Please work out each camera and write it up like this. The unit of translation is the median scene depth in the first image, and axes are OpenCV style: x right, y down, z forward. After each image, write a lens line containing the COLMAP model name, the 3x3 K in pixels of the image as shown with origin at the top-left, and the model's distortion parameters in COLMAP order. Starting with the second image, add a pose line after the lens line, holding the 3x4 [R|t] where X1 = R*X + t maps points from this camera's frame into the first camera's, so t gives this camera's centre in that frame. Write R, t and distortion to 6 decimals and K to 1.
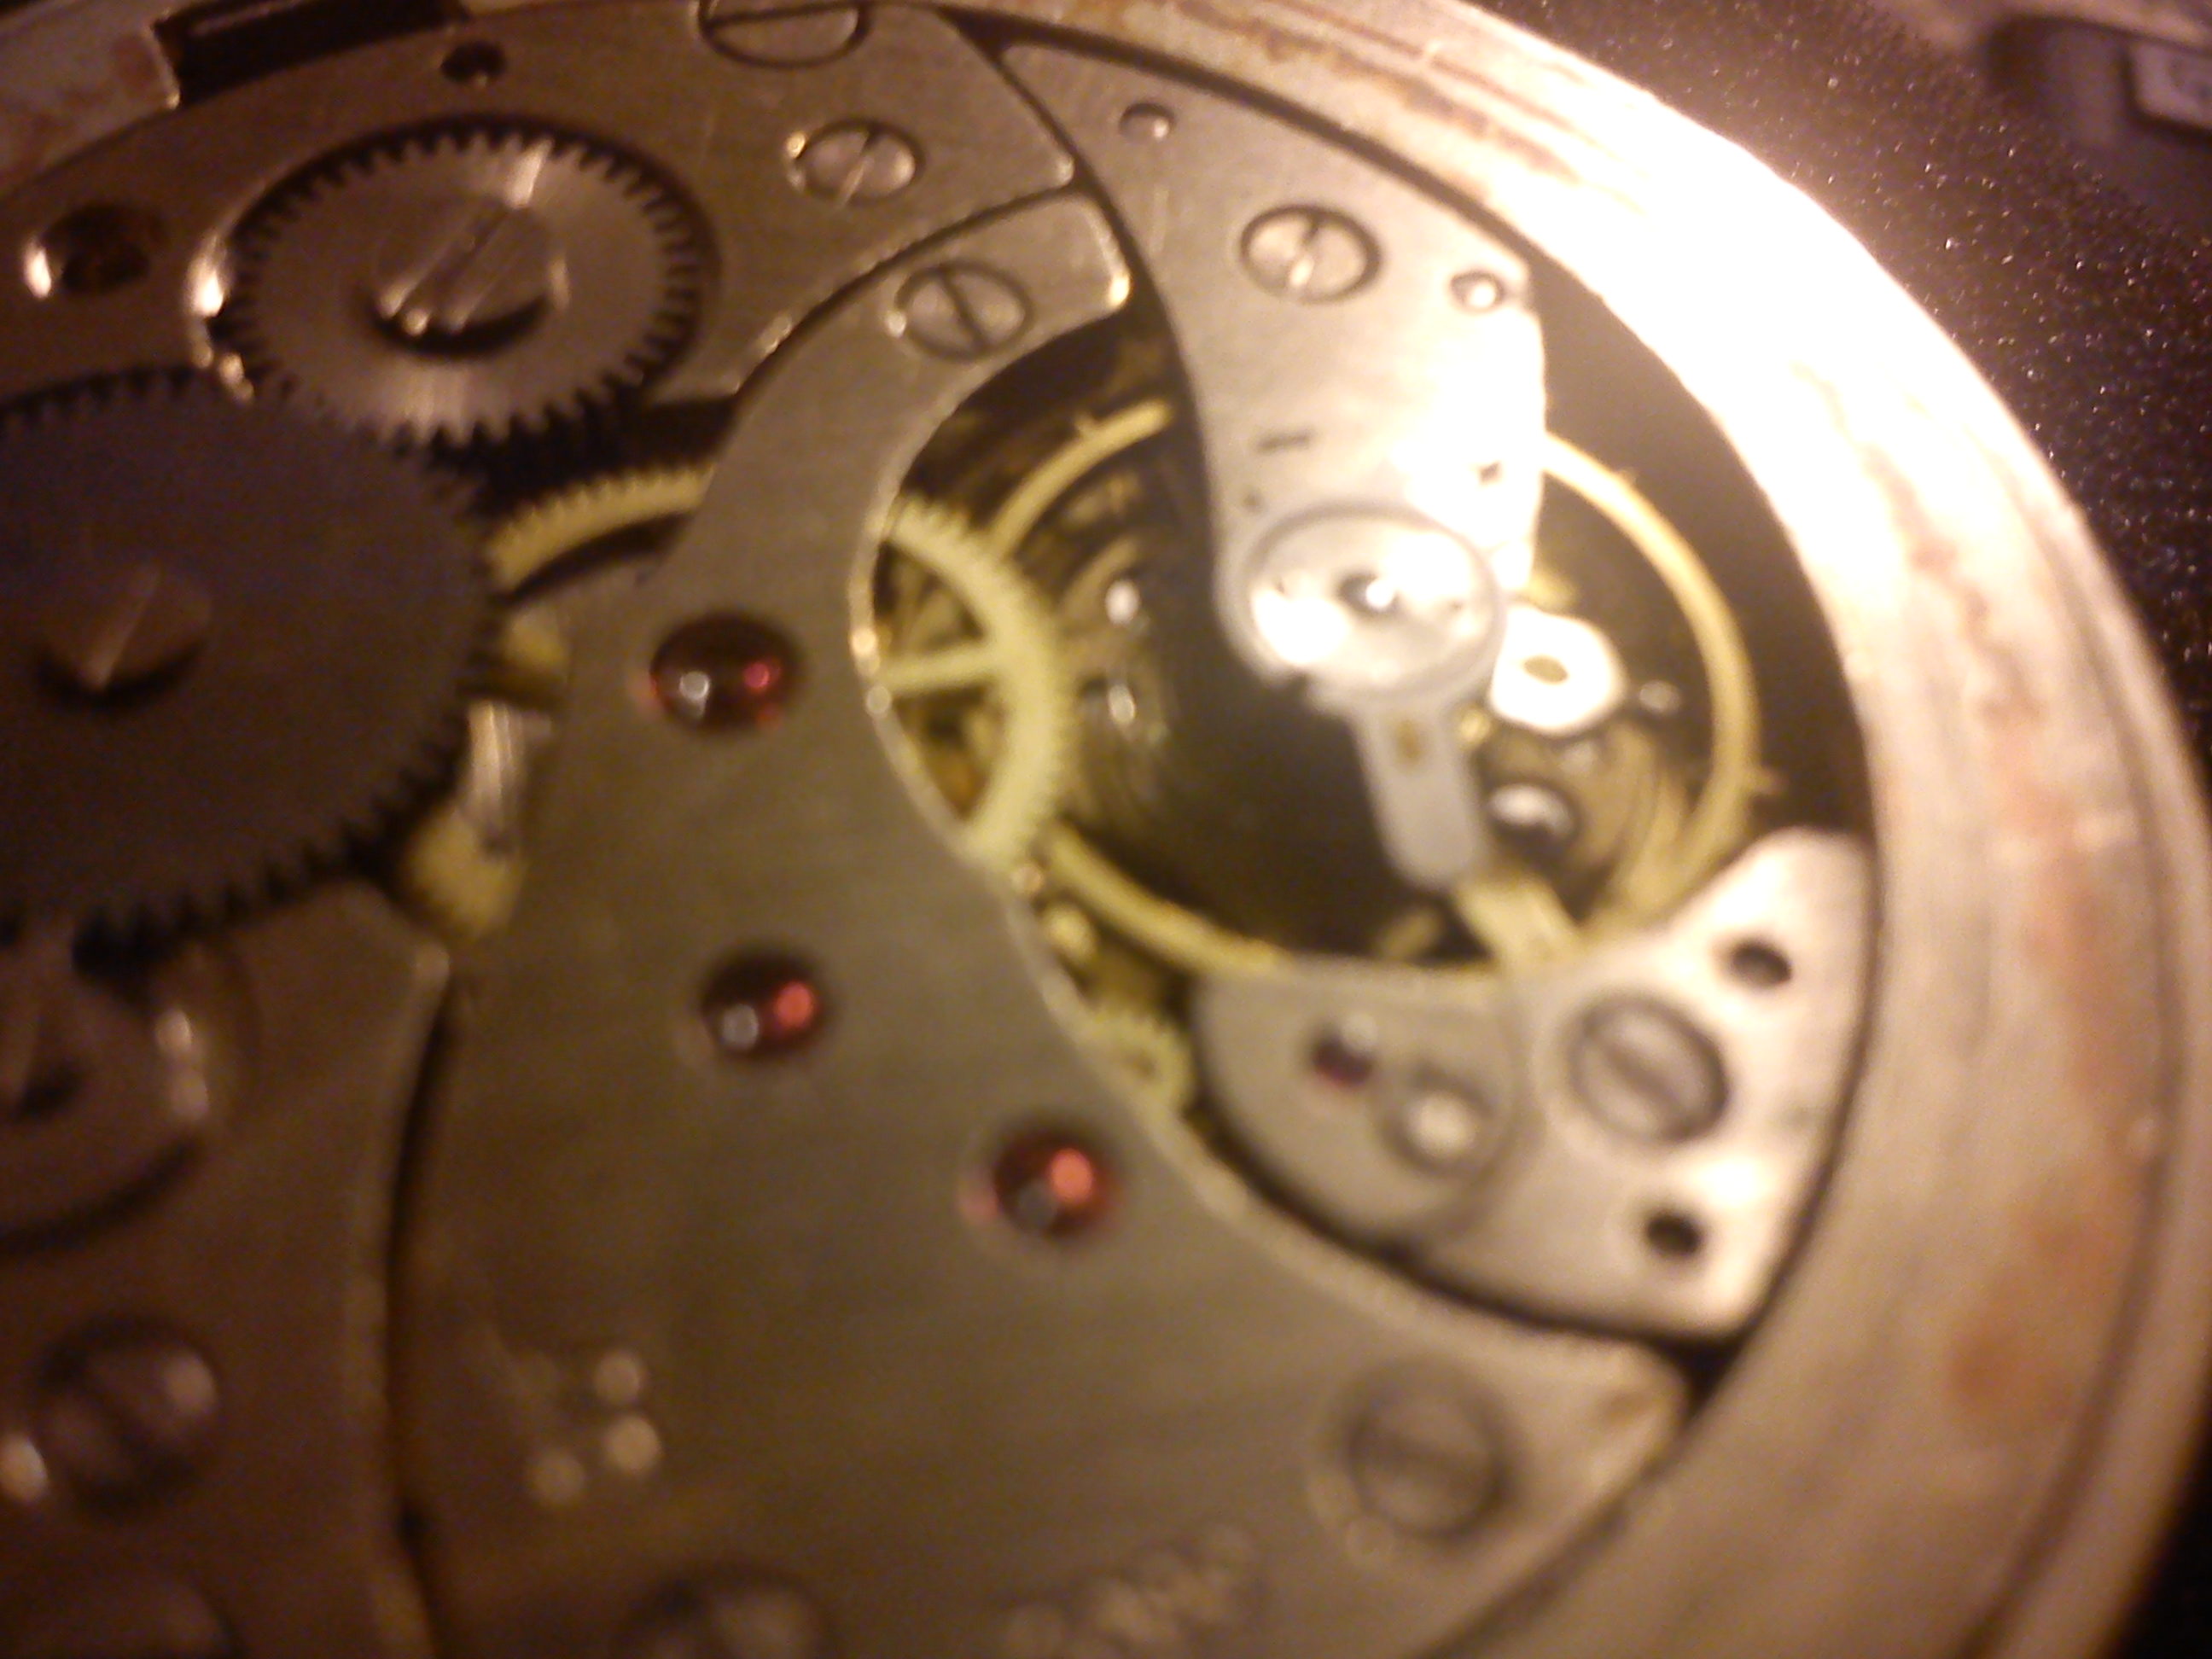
lens RADIAL K [[2073.8, 0, 1106.0], [0, 2073.8, 829.5], [0, 0, 1]] dist [0.014182, -0.177576]
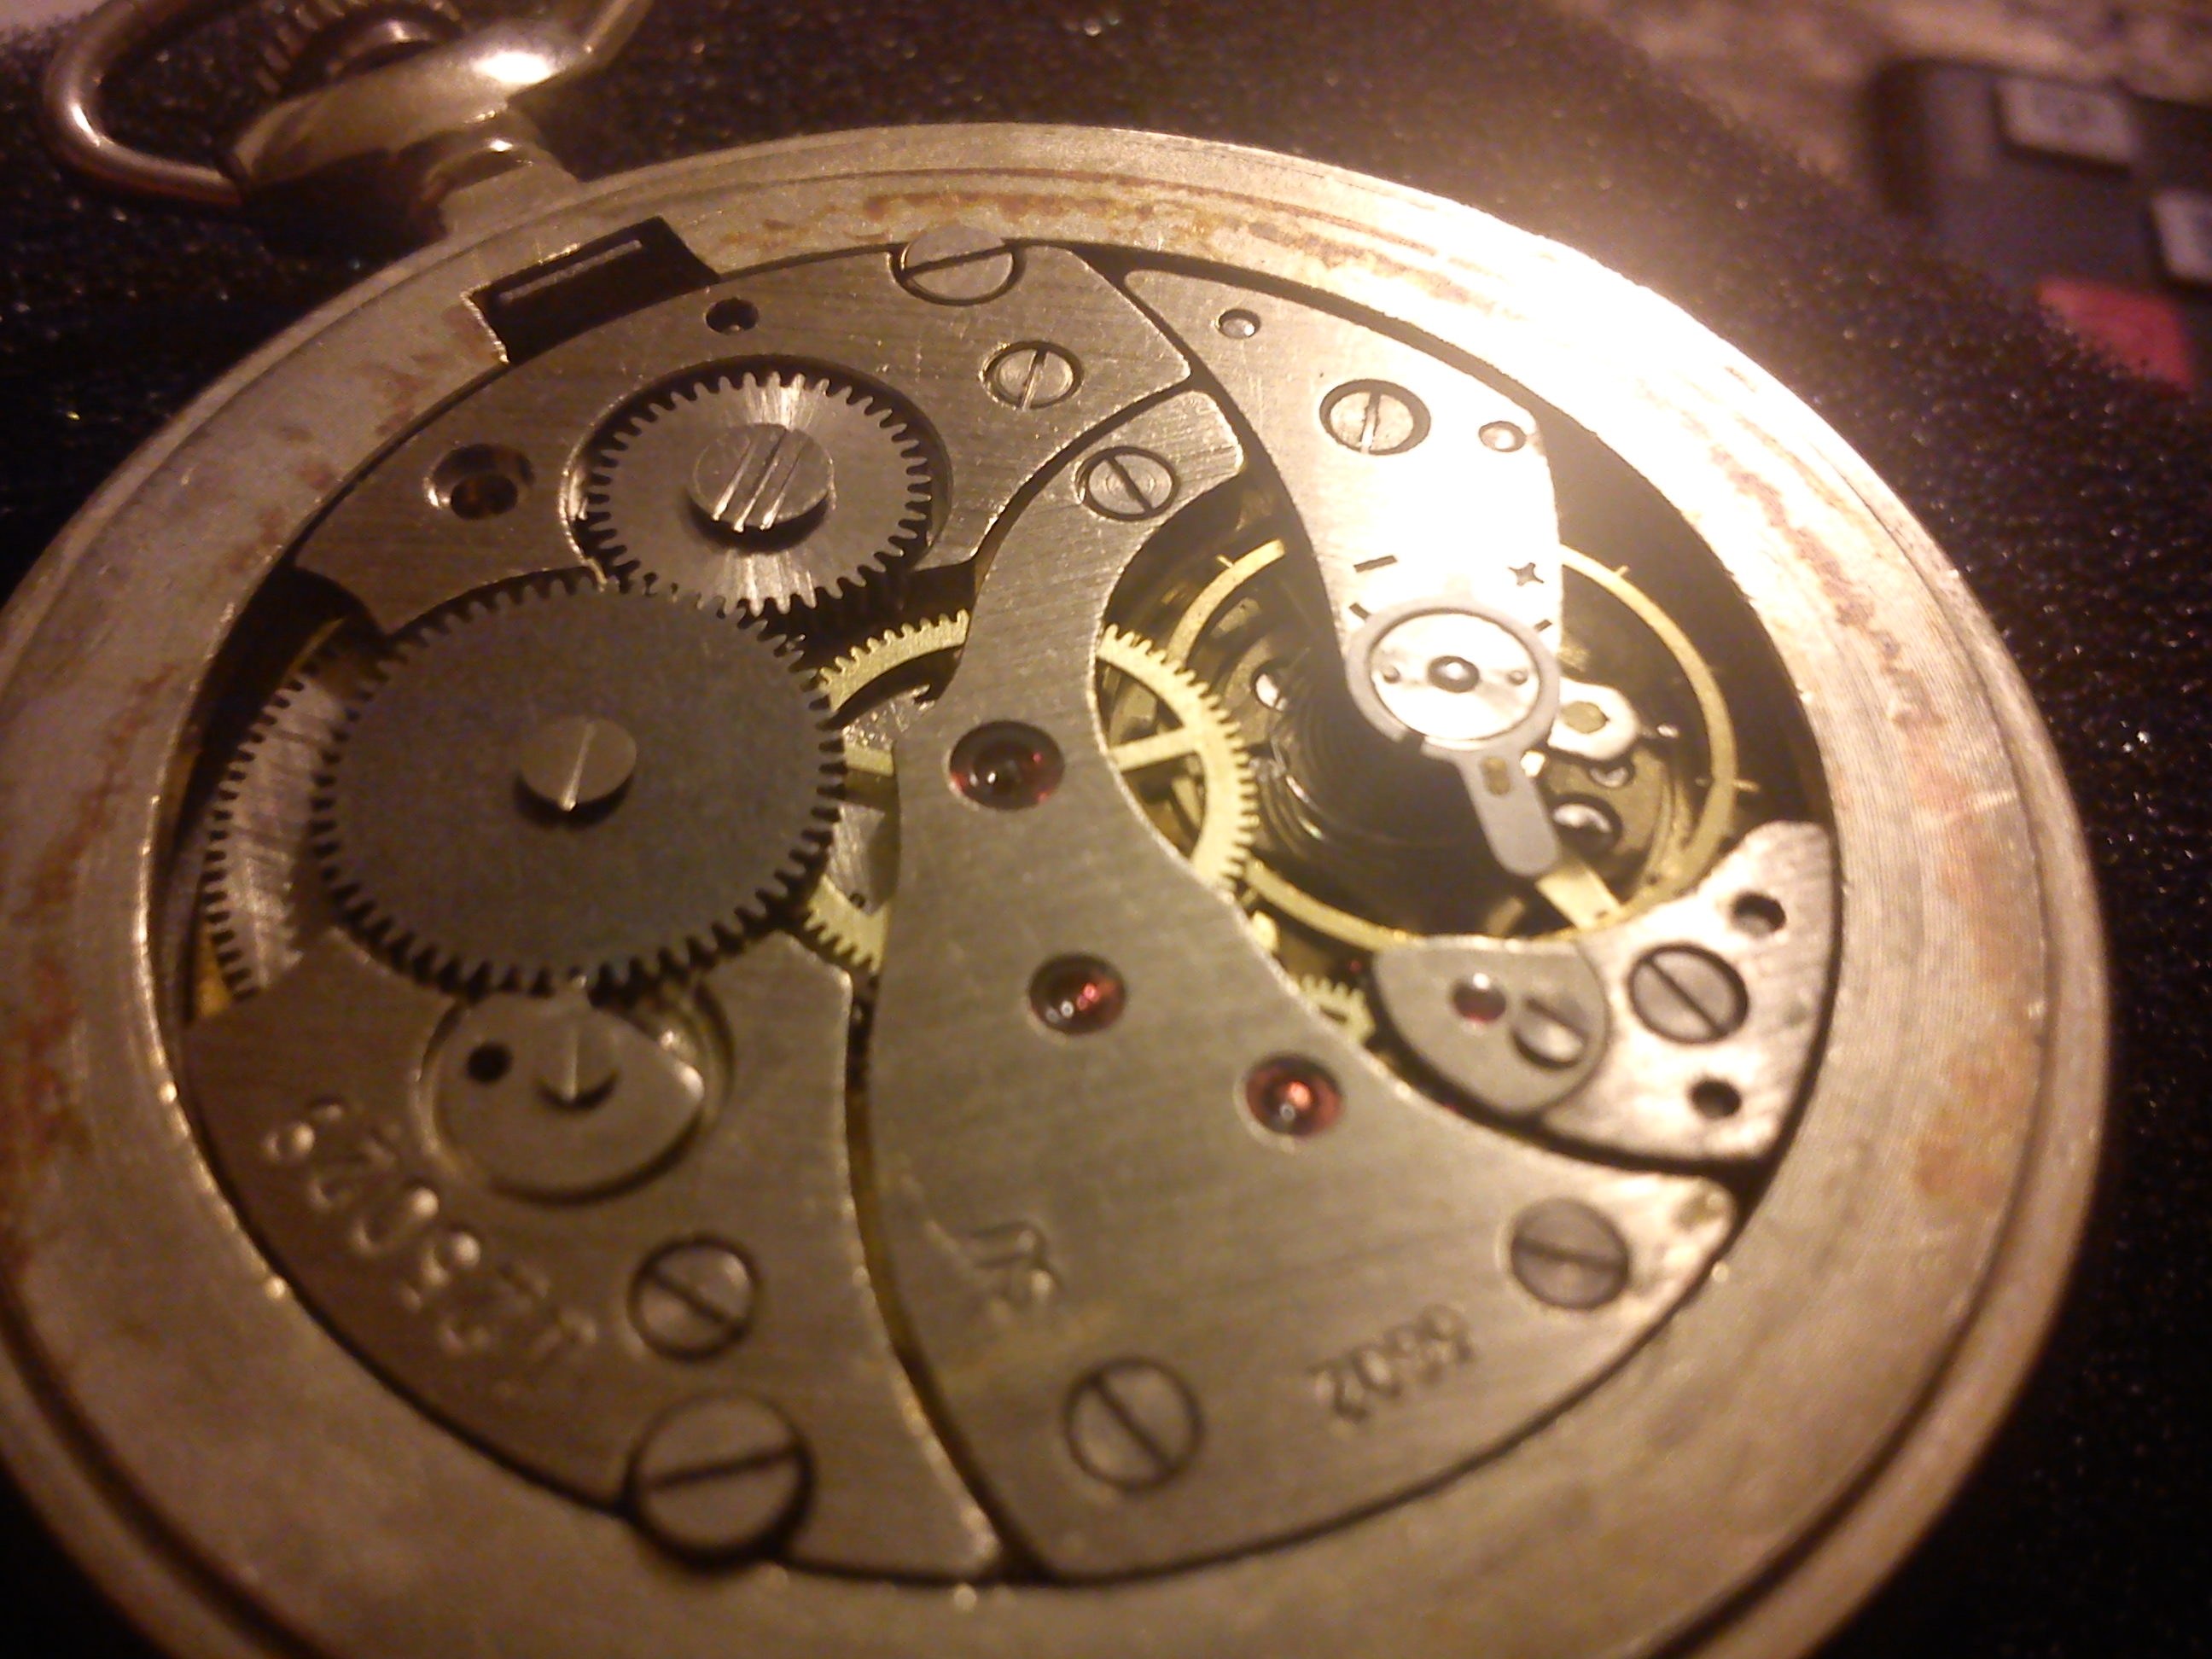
lens RADIAL K [[1982.0, 0, 1106.0], [0, 1982.0, 829.5], [0, 0, 1]] dist [-0.013807, -0.011052]
pose [[0.996937, -0.077470, 0.010749, -0.126408], [0.077643, 0.996841, -0.016736, -0.003876], [-0.009419, 0.017519, 0.999802, -0.320796]]
